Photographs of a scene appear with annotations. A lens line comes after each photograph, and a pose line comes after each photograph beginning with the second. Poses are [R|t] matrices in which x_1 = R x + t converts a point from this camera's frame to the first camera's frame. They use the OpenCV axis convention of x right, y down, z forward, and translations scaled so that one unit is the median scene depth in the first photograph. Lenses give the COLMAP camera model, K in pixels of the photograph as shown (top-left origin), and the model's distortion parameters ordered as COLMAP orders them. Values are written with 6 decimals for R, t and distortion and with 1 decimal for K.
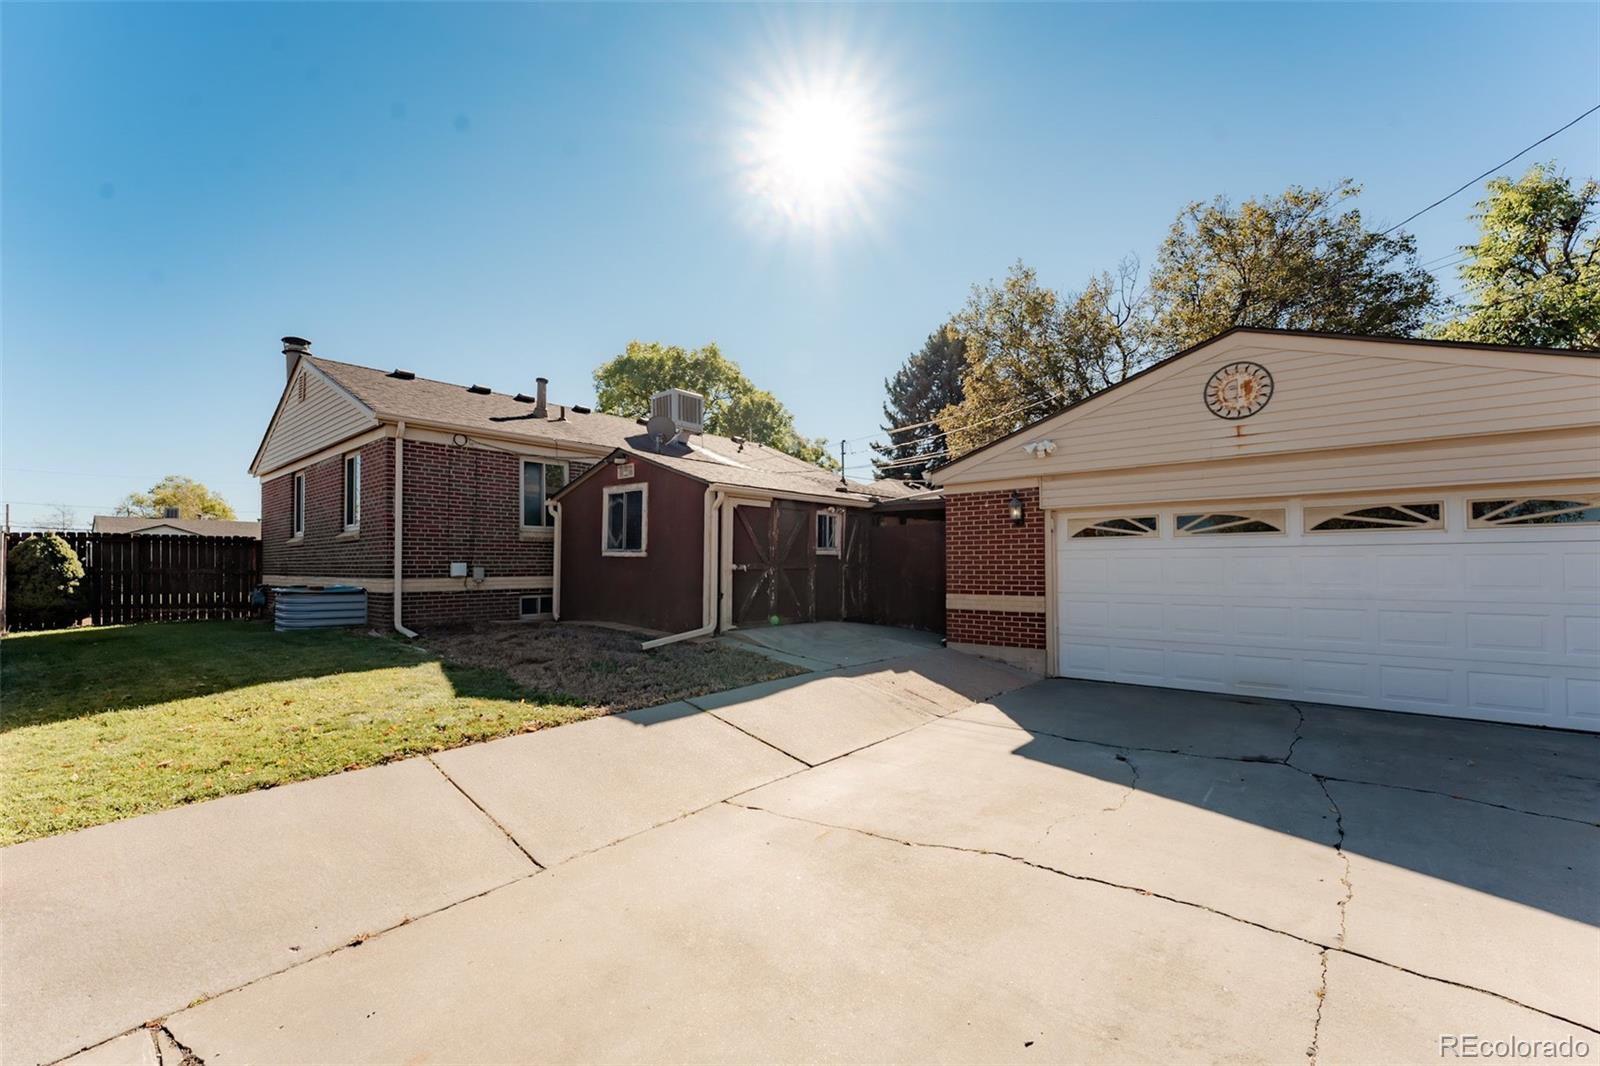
lens RADIAL K [[653.8, 0, 789.1], [0, 653.8, 572.7], [0, 0, 1]] dist [0.000899, -0.000982]
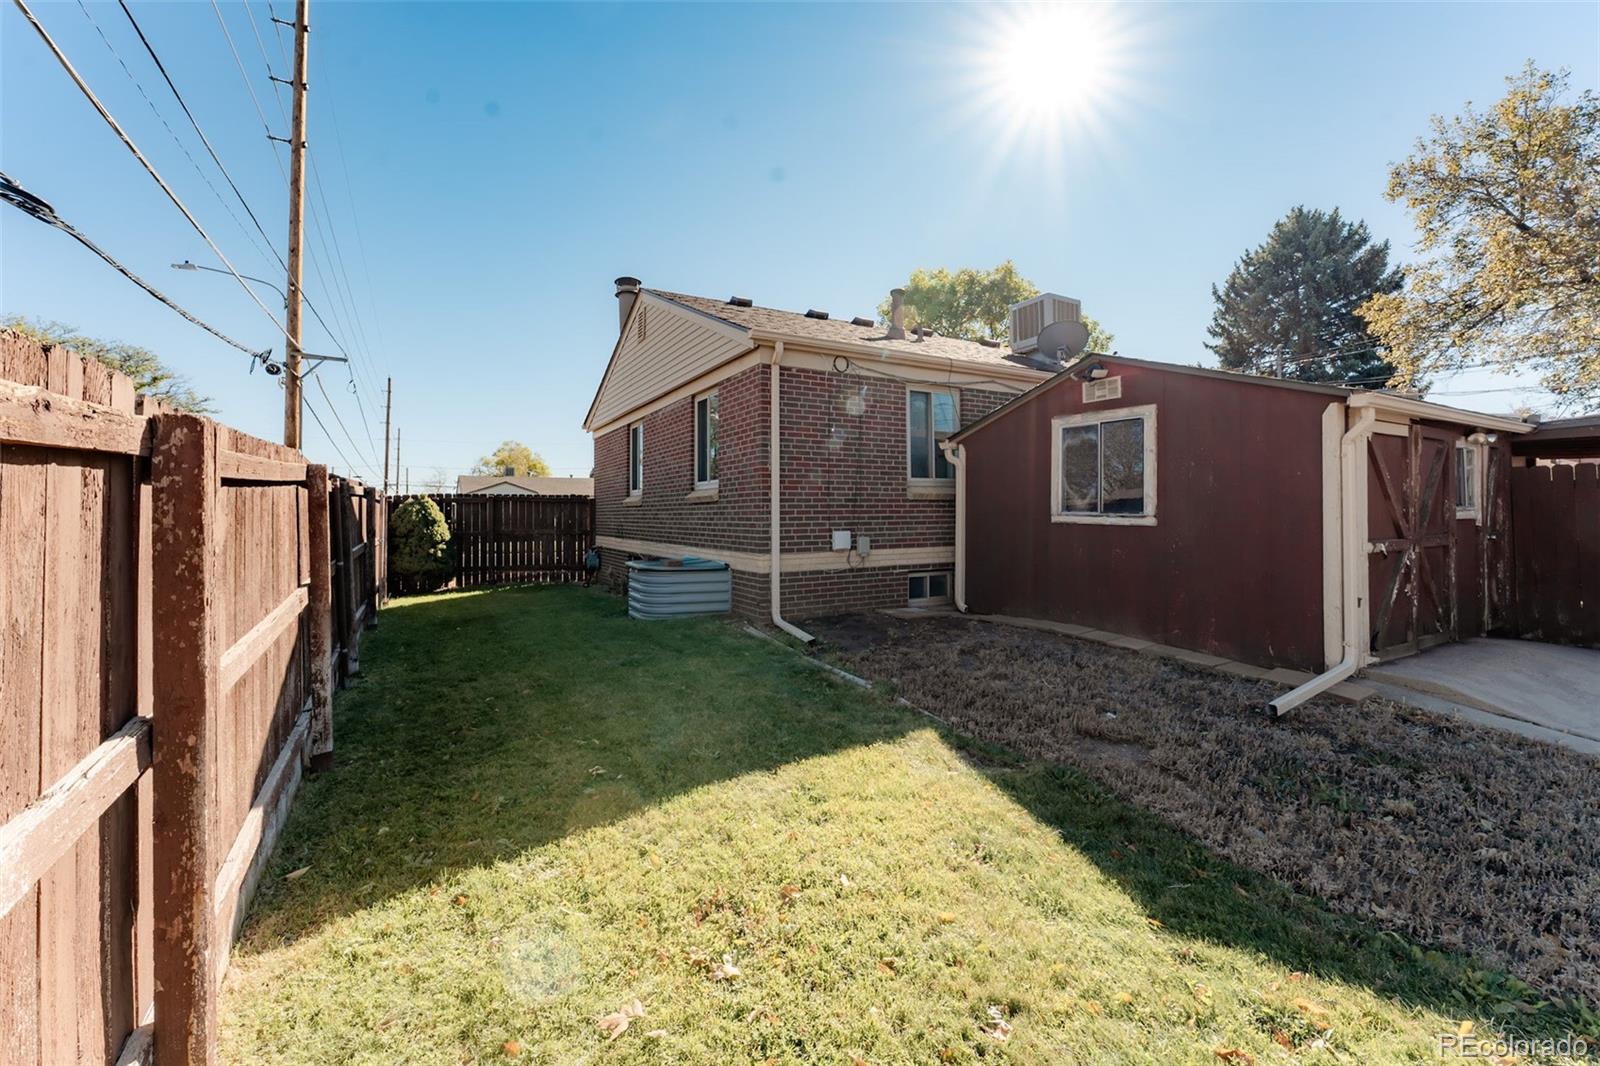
lens RADIAL K [[653.8, 0, 798.3], [0, 653.8, 517.5], [0, 0, 1]] dist [0.000899, -0.000982]
pose [[0.943942, -0.001257, -0.330110, -0.284445], [0.000628, 0.999998, -0.002011, -0.026543], [0.330112, 0.001691, 0.943940, 0.268161]]
